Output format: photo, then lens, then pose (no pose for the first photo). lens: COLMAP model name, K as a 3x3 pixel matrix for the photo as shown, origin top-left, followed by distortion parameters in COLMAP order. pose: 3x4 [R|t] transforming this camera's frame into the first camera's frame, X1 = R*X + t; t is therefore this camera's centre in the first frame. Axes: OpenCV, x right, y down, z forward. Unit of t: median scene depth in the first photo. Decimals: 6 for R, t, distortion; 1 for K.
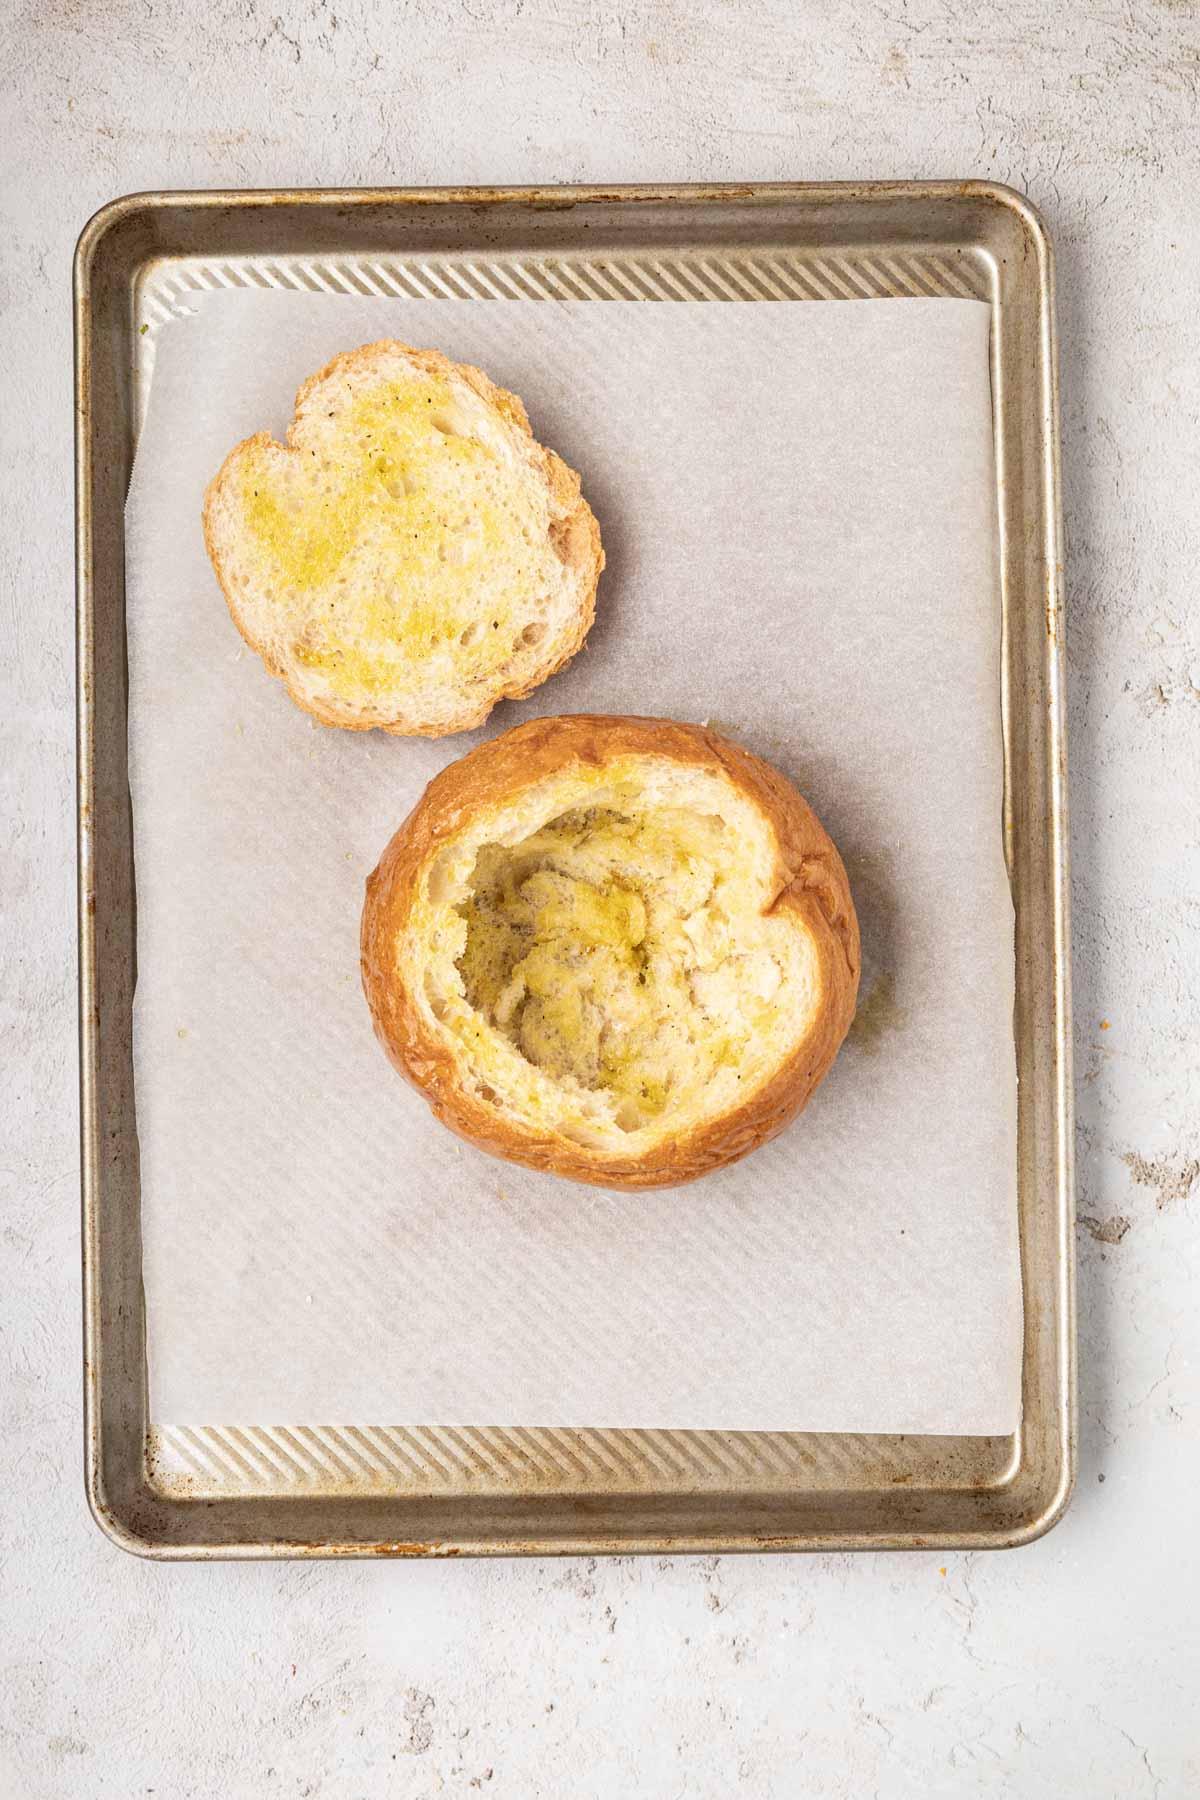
lens RADIAL K [[2474.6, 0, 599.9], [0, 2474.6, 899.8], [0, 0, 1]] dist [-0.027742, 0.000000]
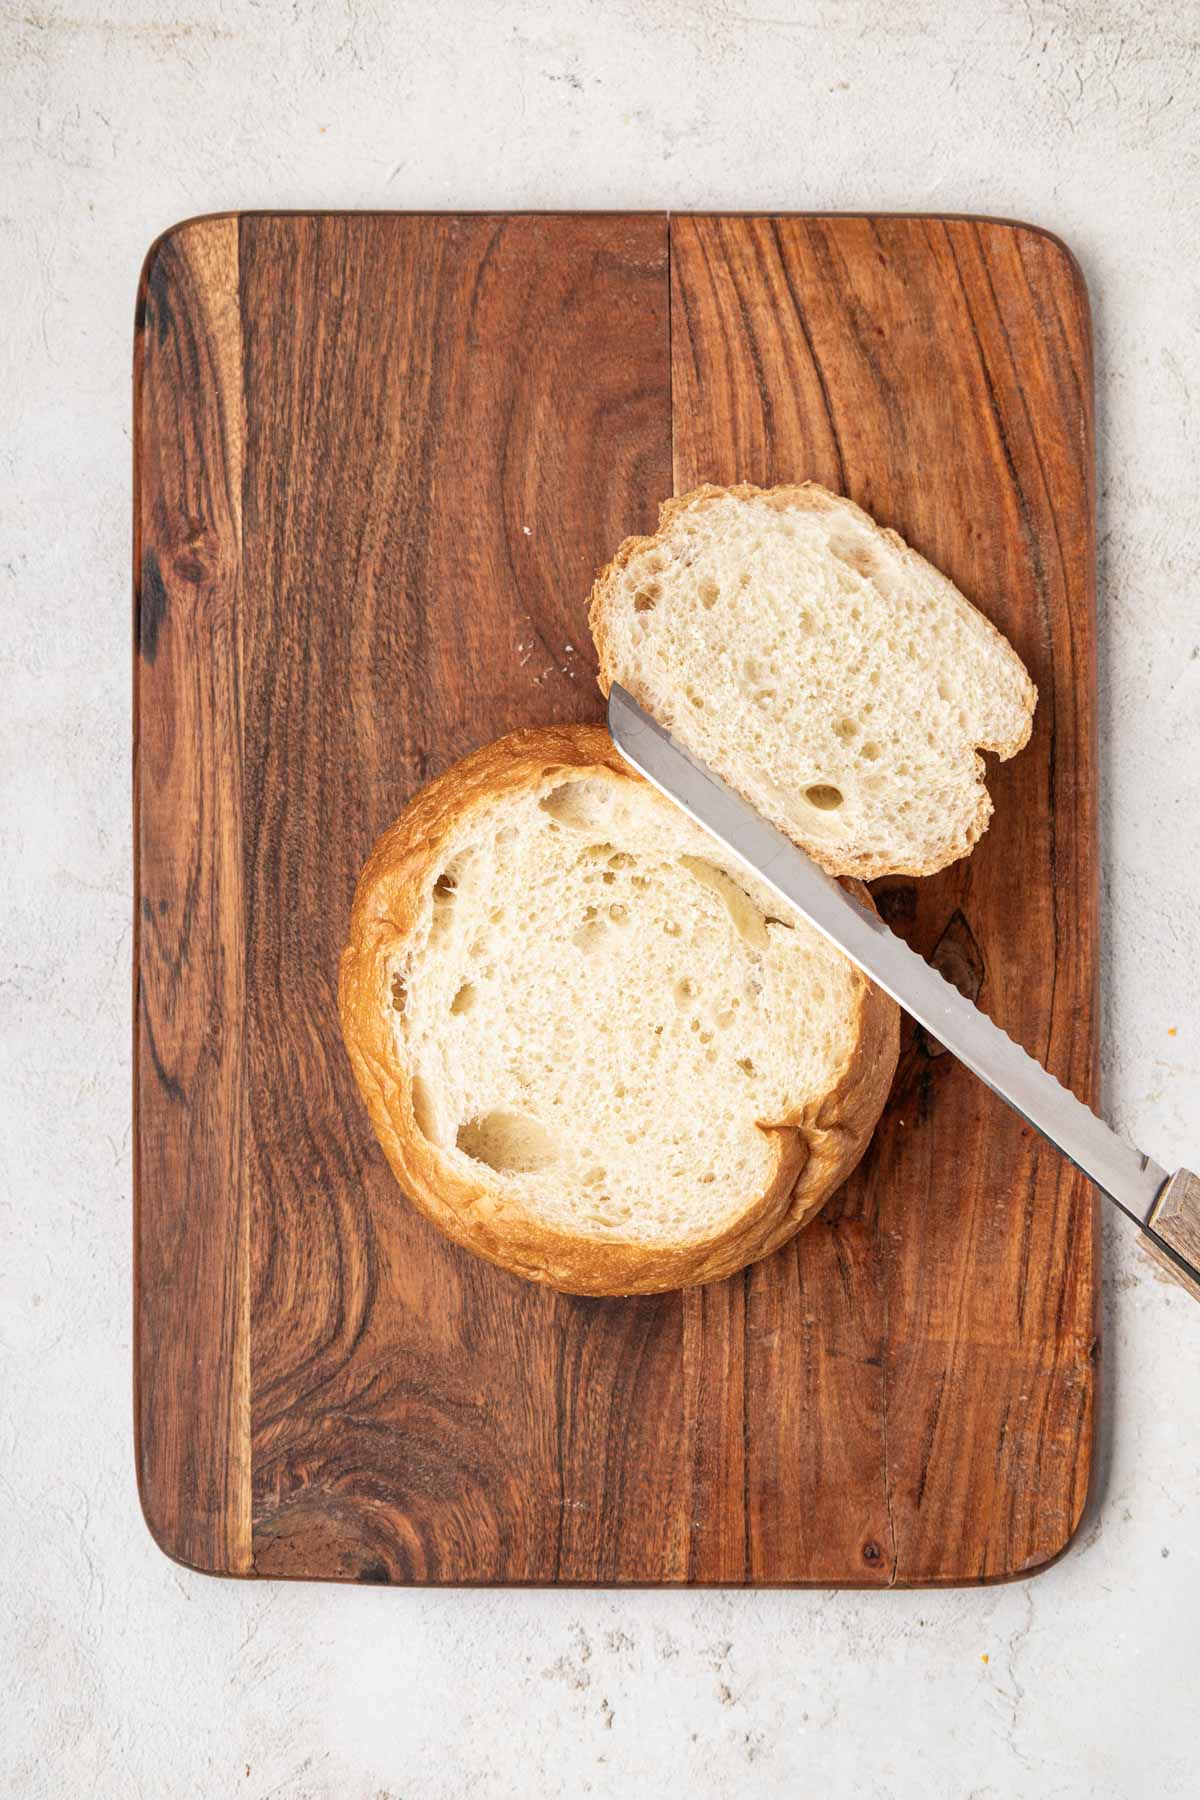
lens RADIAL K [[2474.6, 0, 600.3], [0, 2474.6, 899.1], [0, 0, 1]] dist [-0.027742, 0.000000]
pose [[1.000000, 0.000564, 0.000448, 0.001268], [-0.000564, 0.999999, -0.000847, 0.001910], [-0.000448, 0.000847, 1.000000, 0.120486]]
